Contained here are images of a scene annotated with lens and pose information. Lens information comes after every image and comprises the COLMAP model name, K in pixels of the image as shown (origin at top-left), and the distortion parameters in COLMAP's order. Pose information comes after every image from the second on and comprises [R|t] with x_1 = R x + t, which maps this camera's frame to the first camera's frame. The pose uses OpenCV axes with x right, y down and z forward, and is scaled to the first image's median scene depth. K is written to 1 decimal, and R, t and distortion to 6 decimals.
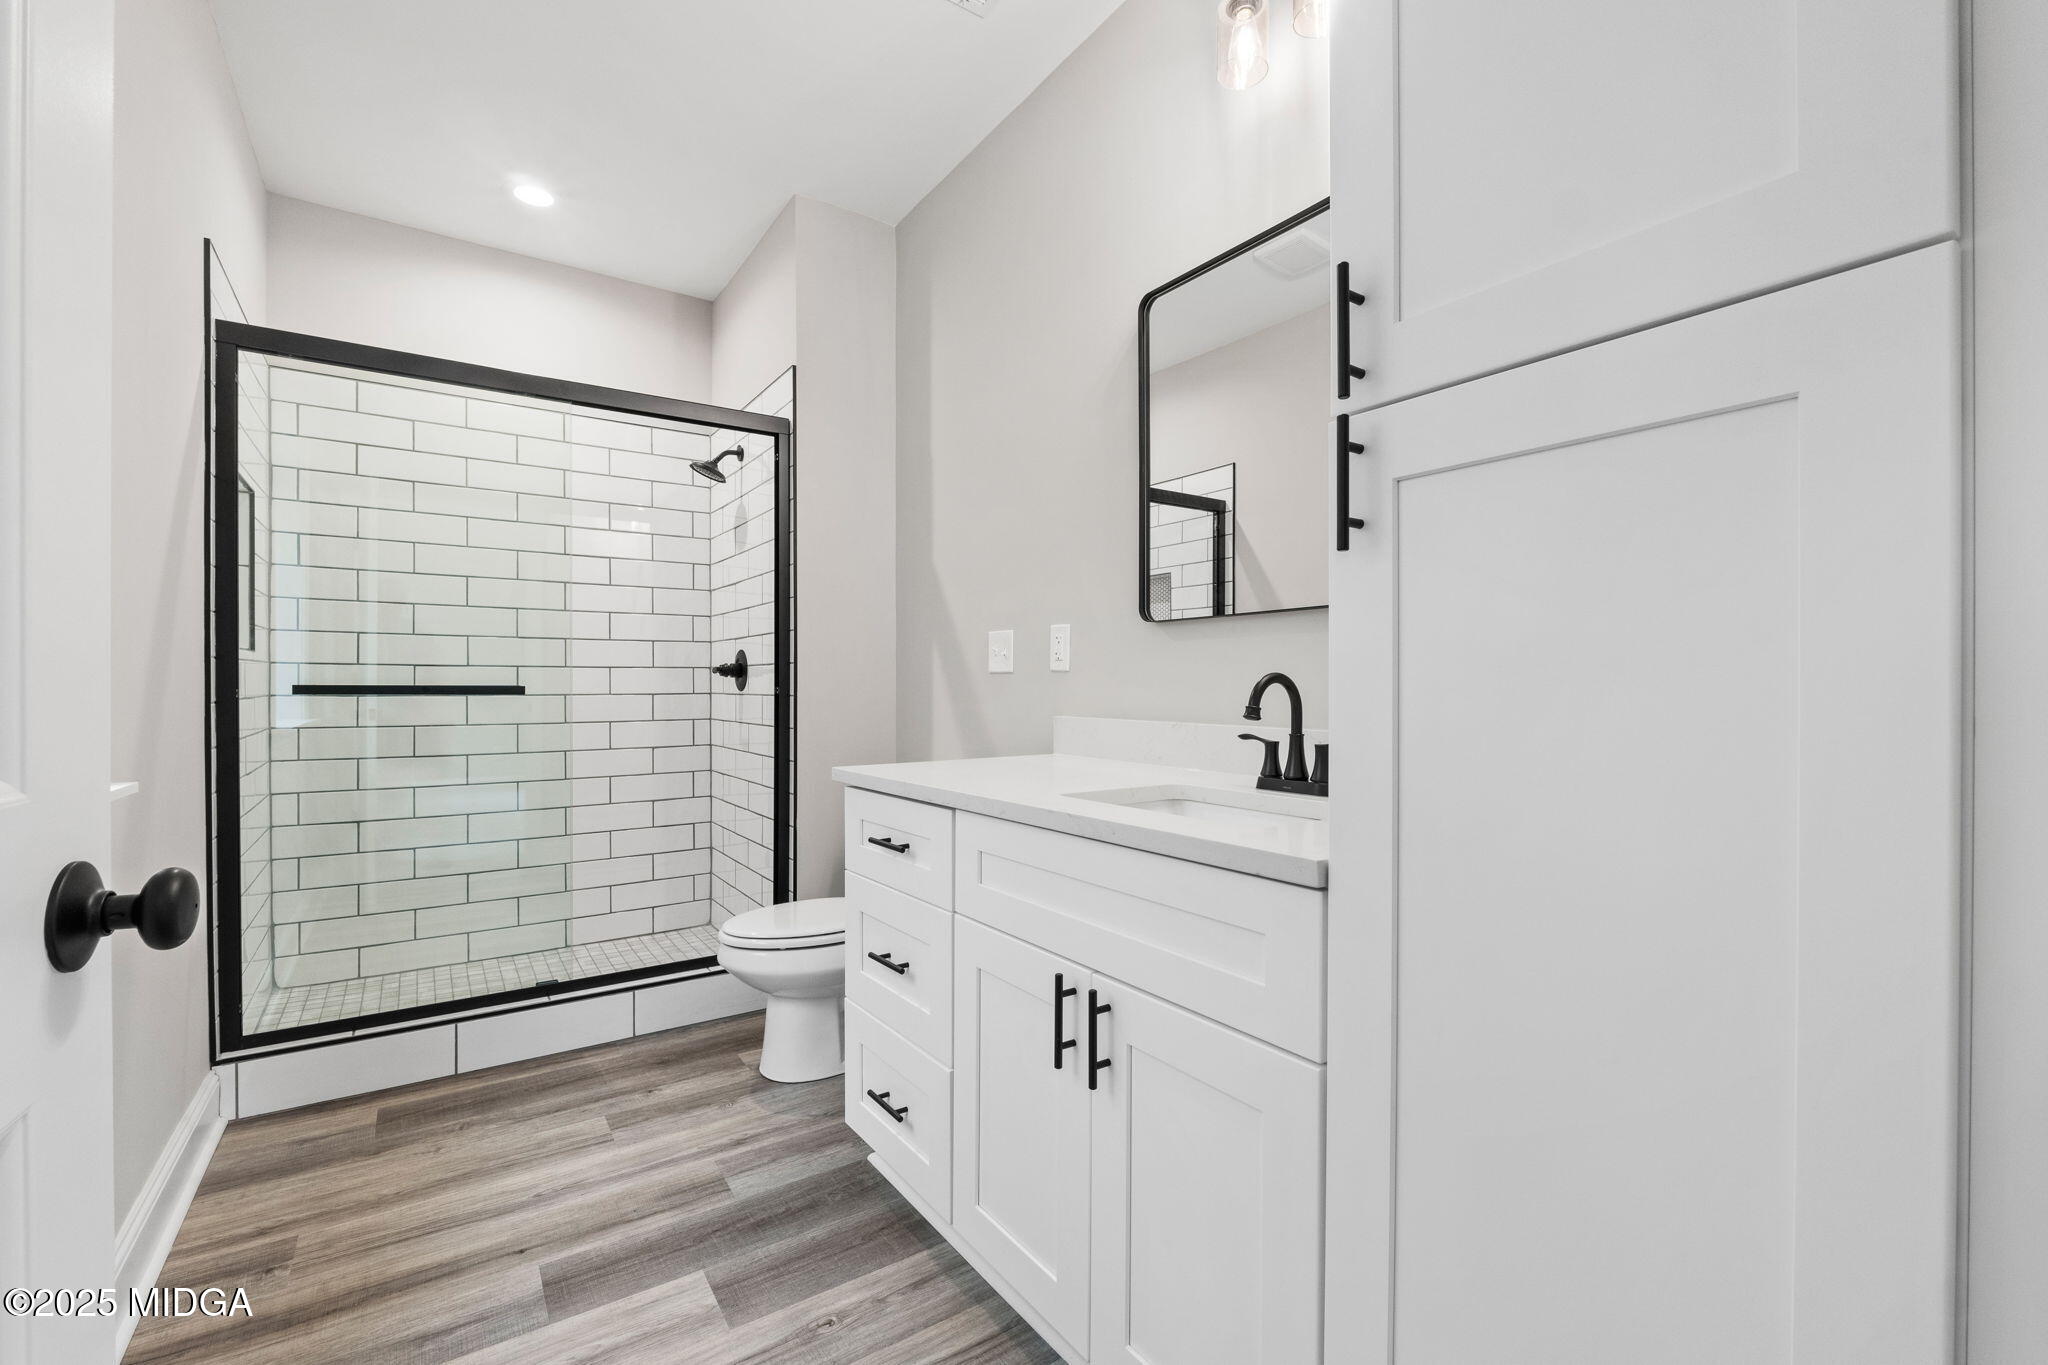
lens RADIAL K [[875.6, 0, 1026.4], [0, 875.6, 688.0], [0, 0, 1]] dist [-0.004676, 0.001357]
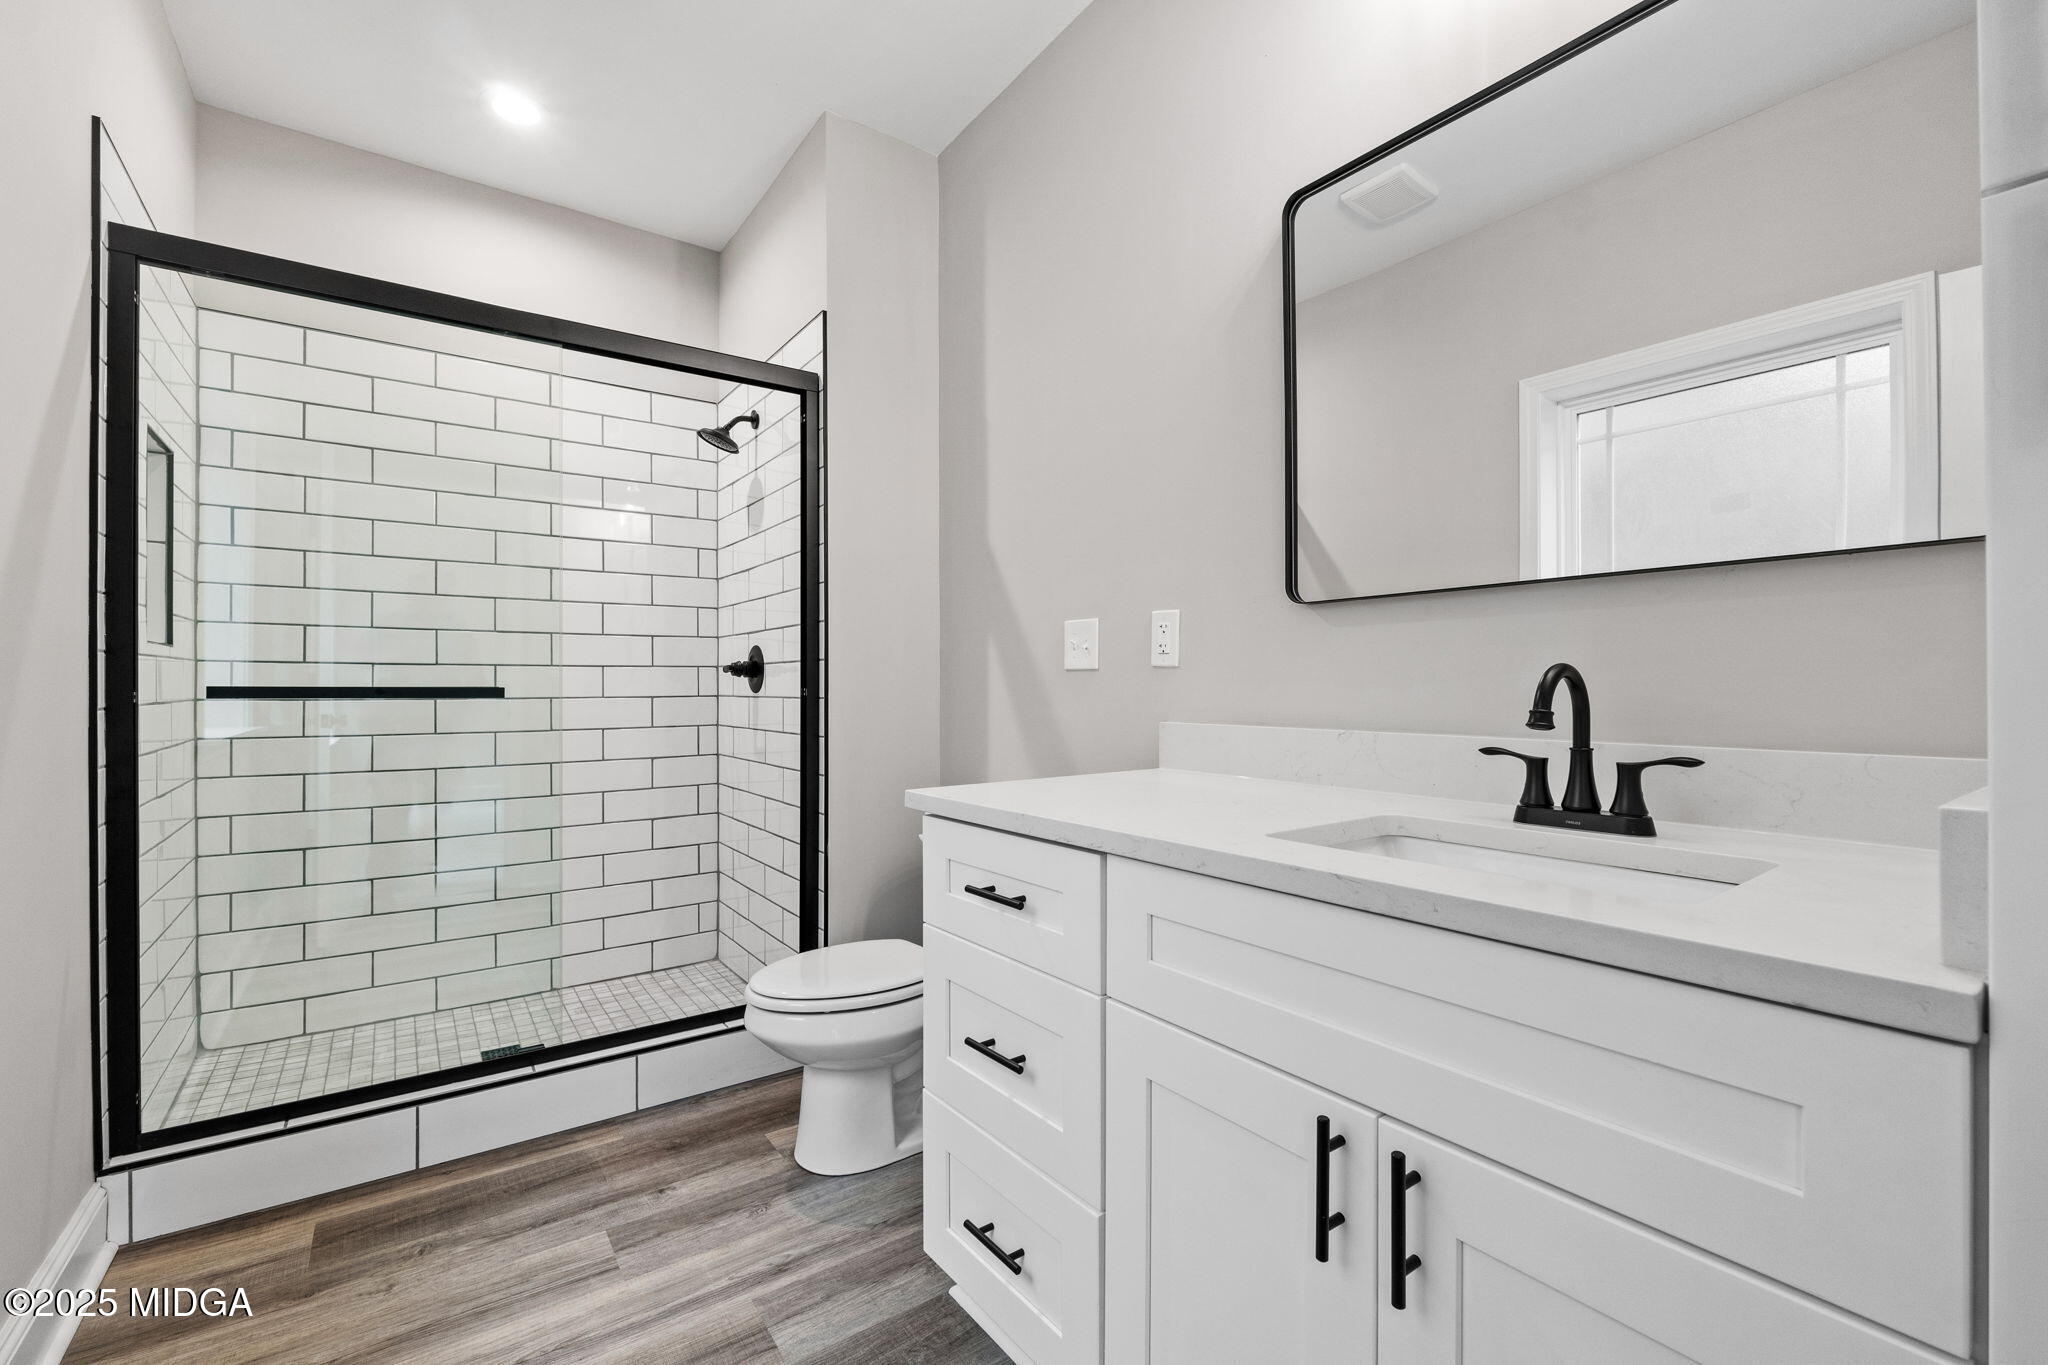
lens RADIAL K [[875.6, 0, 1025.5], [0, 875.6, 681.7], [0, 0, 1]] dist [-0.004676, 0.001357]
pose [[0.999817, -0.002775, 0.018912, -0.117990], [0.002951, 0.999953, -0.009278, 0.001745], [-0.018885, 0.009332, 0.999778, 0.200539]]
